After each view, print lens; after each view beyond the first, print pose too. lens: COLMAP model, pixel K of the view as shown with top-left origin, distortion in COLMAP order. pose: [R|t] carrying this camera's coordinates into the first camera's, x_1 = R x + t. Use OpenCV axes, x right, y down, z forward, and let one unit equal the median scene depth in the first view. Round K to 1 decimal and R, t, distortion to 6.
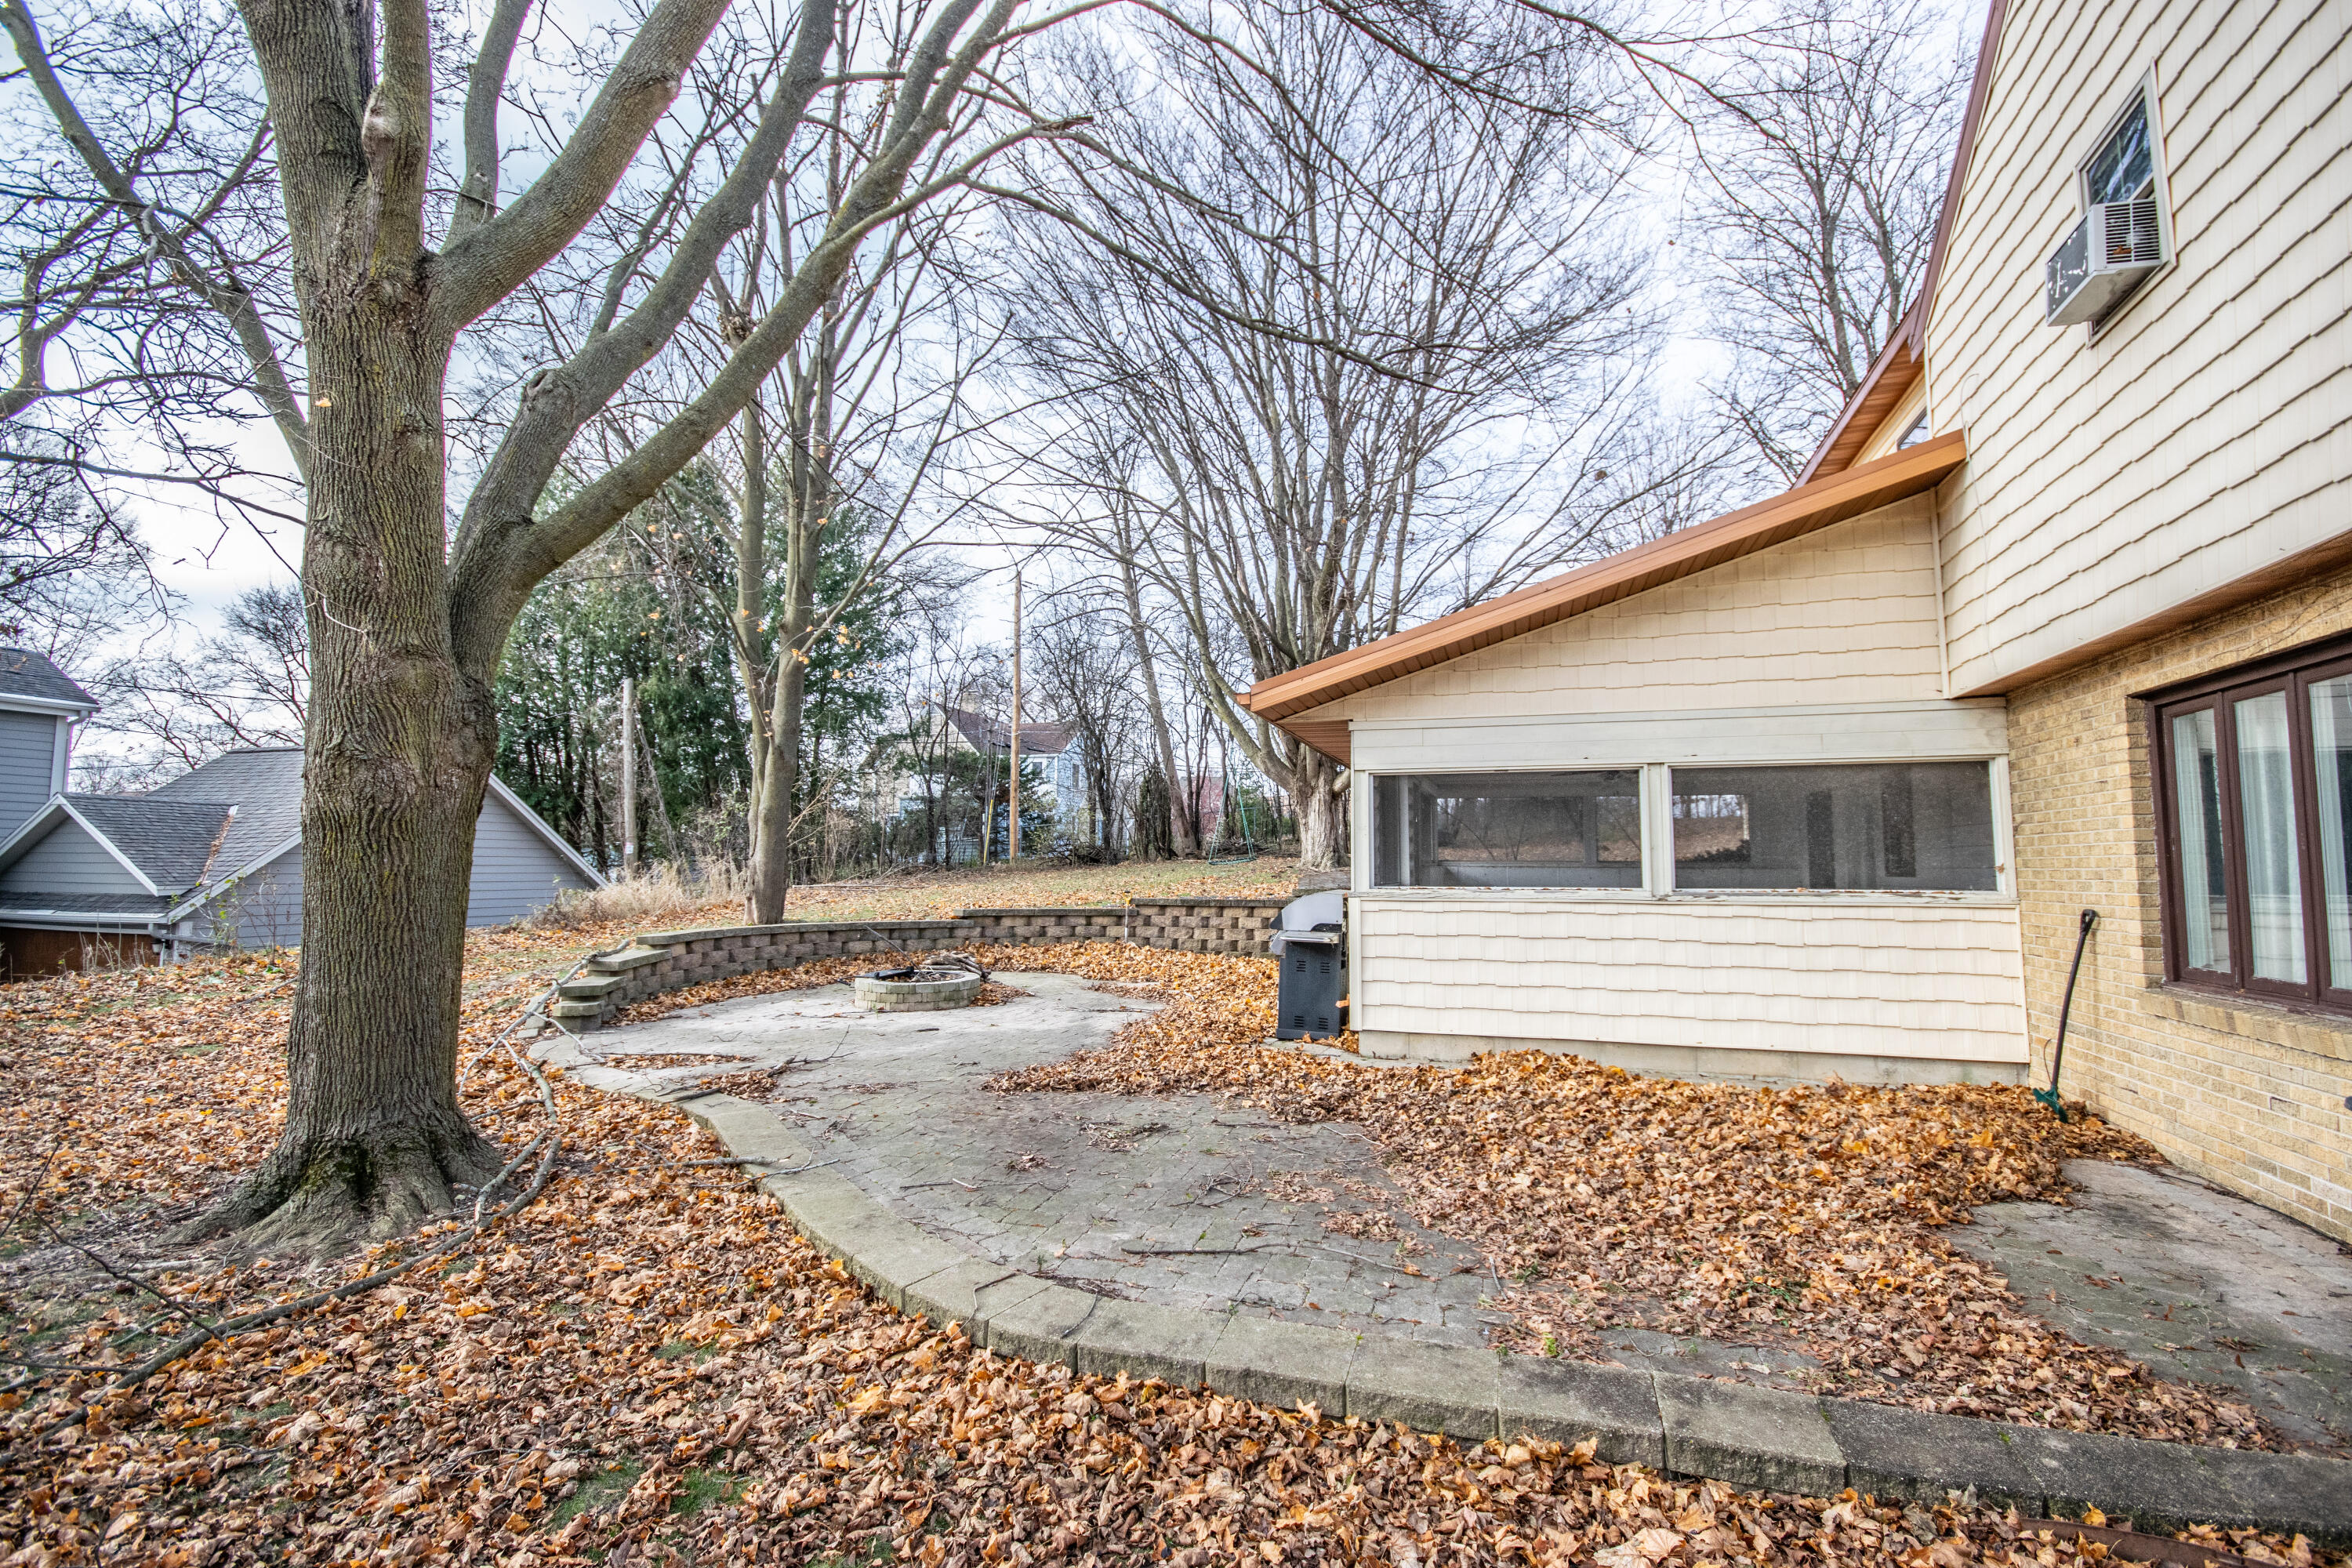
lens RADIAL K [[1073.5, 0, 1179.9], [0, 1073.5, 781.4], [0, 0, 1]] dist [0.002478, 0.000196]
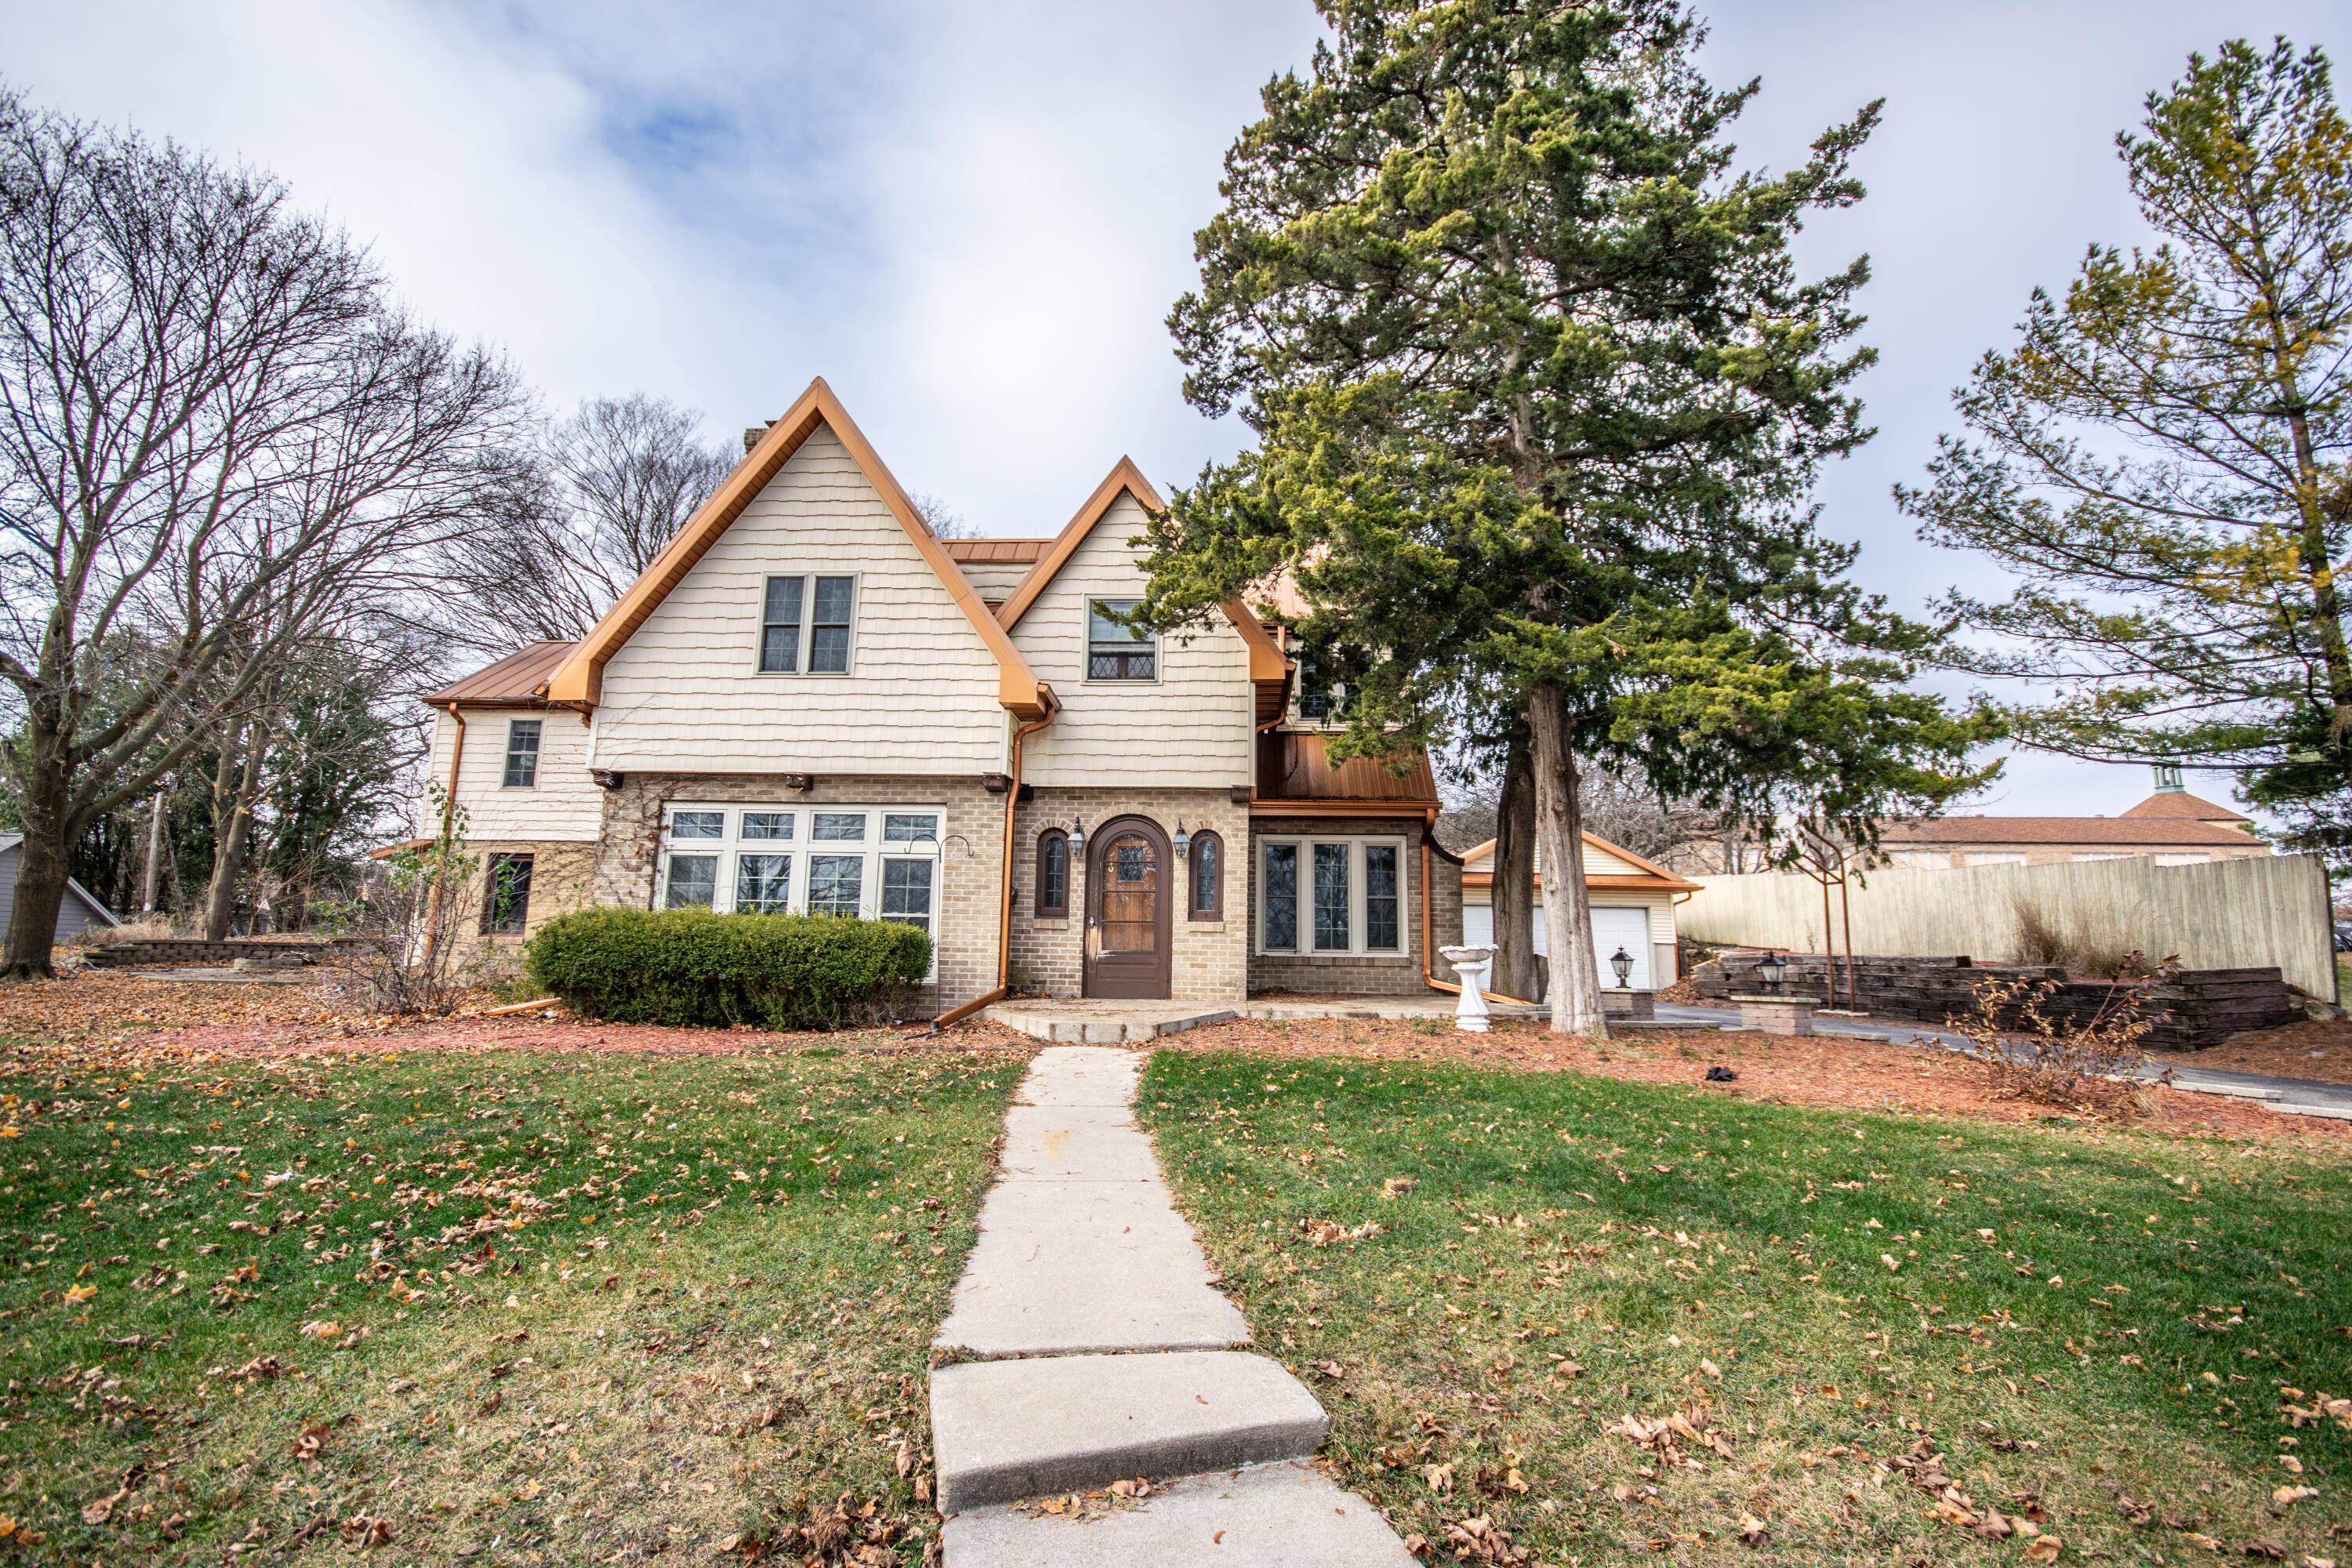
lens RADIAL K [[1079.4, 0, 1155.7], [0, 1079.4, 792.1], [0, 0, 1]] dist [-0.003182, -0.002869]
pose [[0.967994, 0.054295, 0.245029, 0.577998], [-0.035761, 0.996196, -0.079468, -0.034749], [-0.248412, 0.068162, 0.966253, -0.985891]]
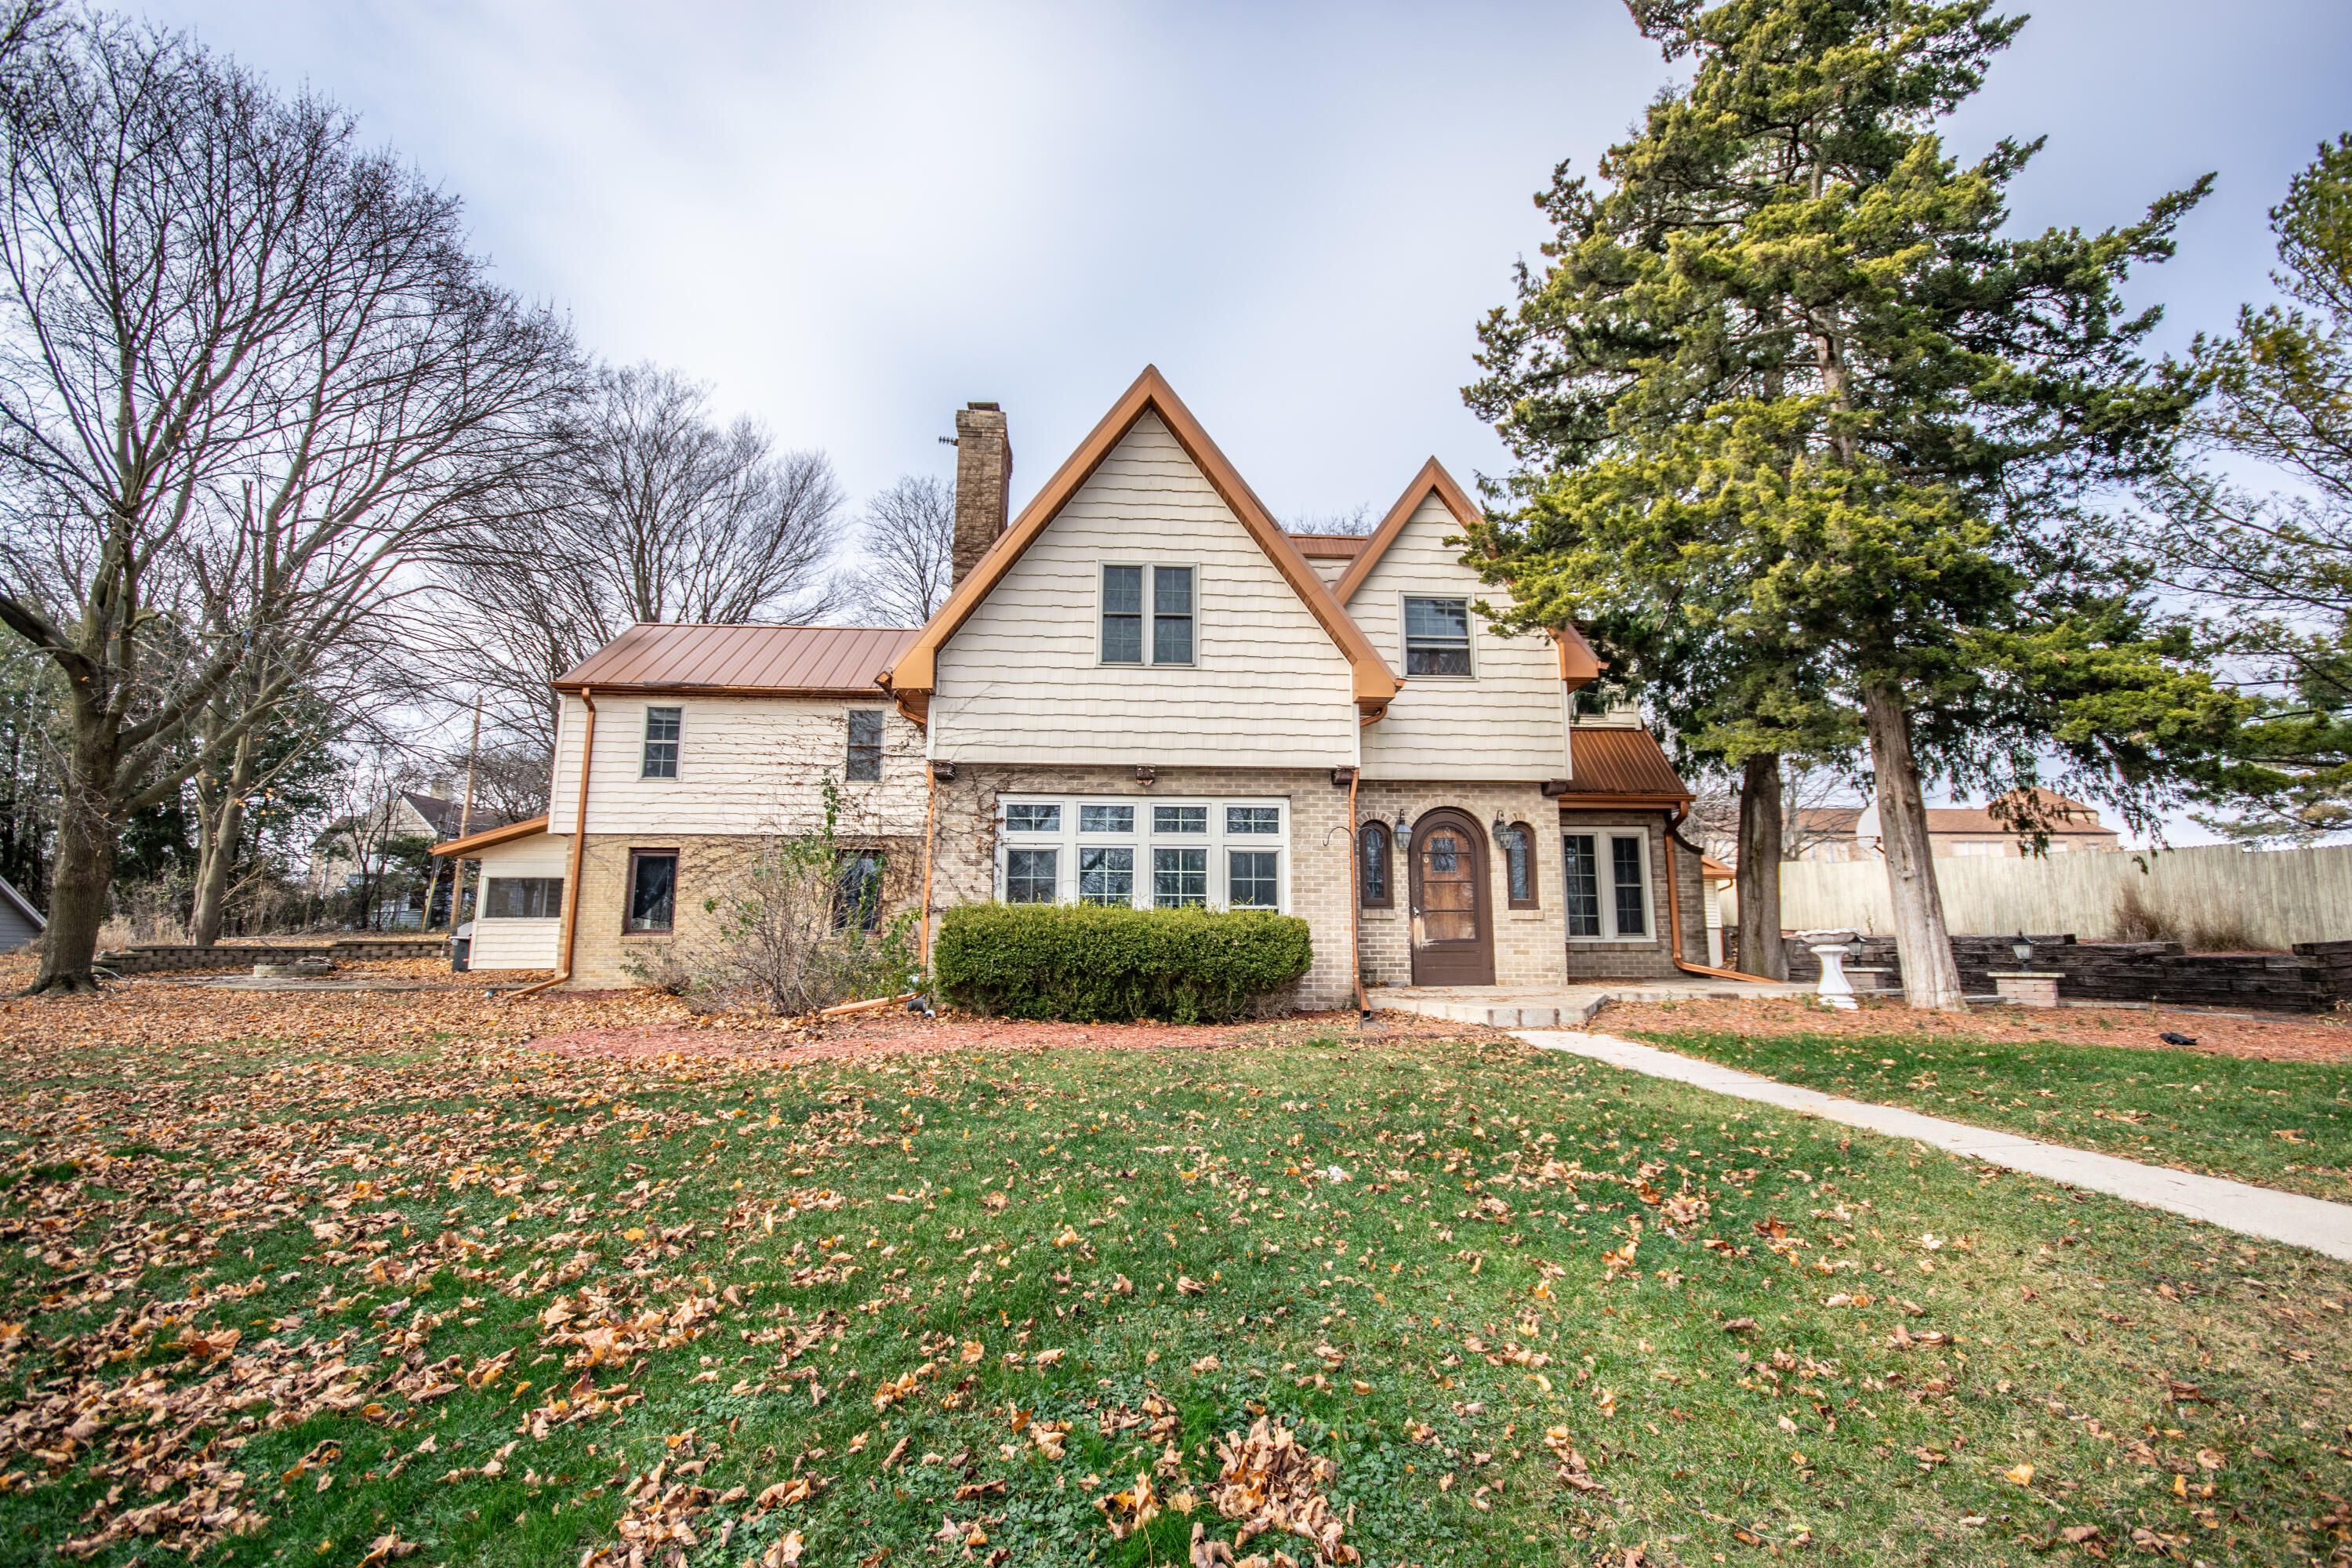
lens RADIAL K [[1079.4, 0, 1182.1], [0, 1079.4, 785.9], [0, 0, 1]] dist [-0.003182, -0.002869]
pose [[0.930729, 0.055813, 0.361425, 0.338345], [-0.028023, 0.996264, -0.081683, -0.026497], [-0.364633, 0.065896, 0.928817, -0.916290]]
